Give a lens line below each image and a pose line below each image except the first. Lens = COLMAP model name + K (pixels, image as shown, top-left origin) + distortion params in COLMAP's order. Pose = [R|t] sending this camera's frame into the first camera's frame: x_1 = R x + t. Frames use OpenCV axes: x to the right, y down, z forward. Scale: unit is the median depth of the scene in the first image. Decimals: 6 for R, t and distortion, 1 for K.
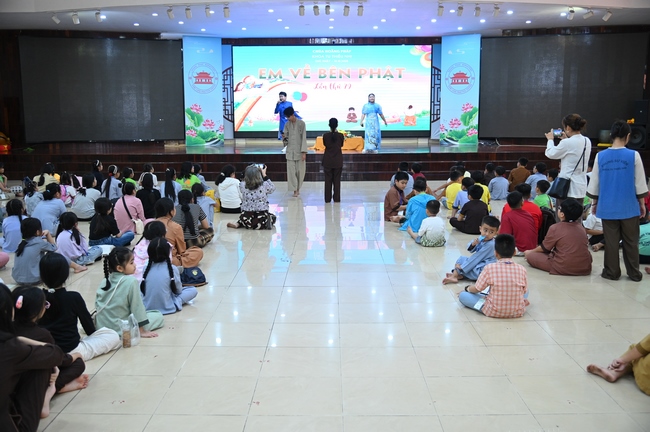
lens RADIAL K [[634.1, 0, 323.7], [0, 634.1, 214.9], [0, 0, 1]] dist [-0.019713, 0.000000]
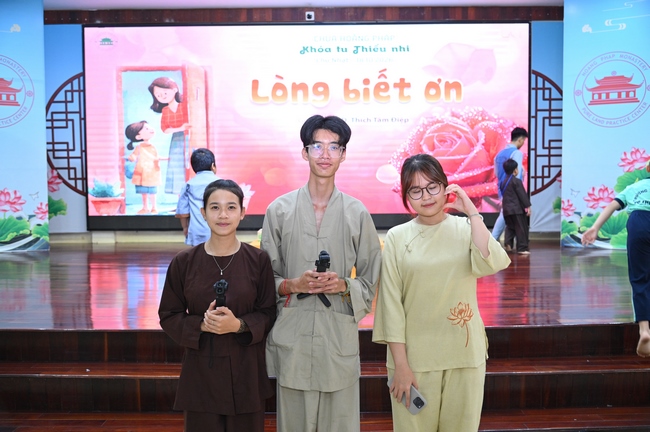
lens RADIAL K [[634.1, 0, 324.3], [0, 634.1, 214.4], [0, 0, 1]] dist [-0.019713, 0.000000]
pose [[0.999992, -0.002741, 0.003036, 0.024551], [0.003043, 0.994513, -0.104573, -0.089000], [-0.002733, 0.104581, 0.994513, 0.577985]]
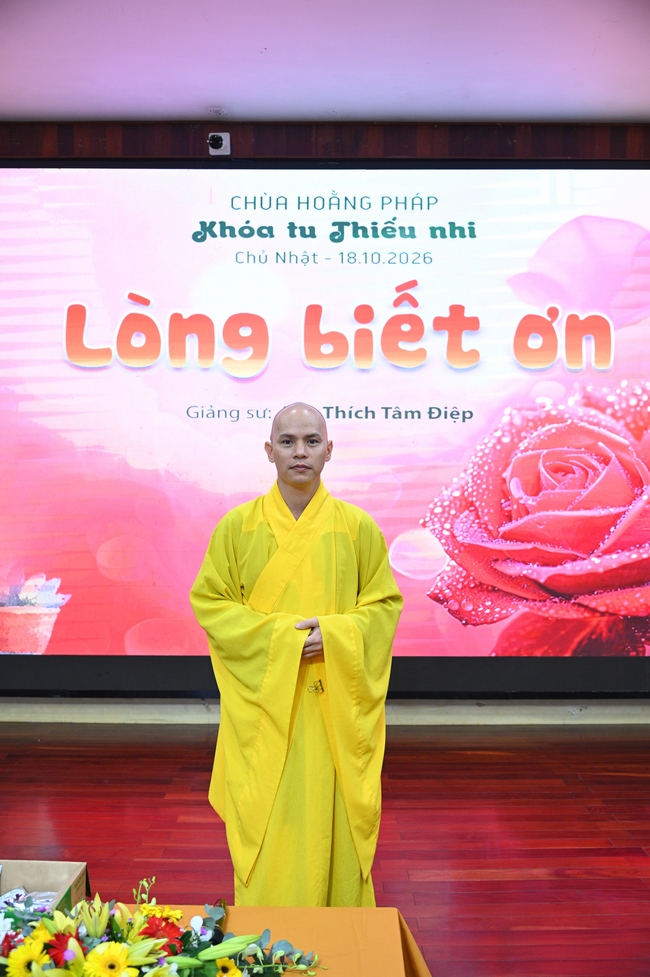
lens RADIAL K [[953.2, 0, 317.2], [0, 953.2, 492.3], [0, 0, 1]] dist [-0.019713, 0.000000]
pose [[0.999956, 0.009365, -0.000086, 0.043989], [-0.009269, 0.988340, -0.151980, -0.142493], [-0.001339, 0.151974, 0.988384, 0.767992]]
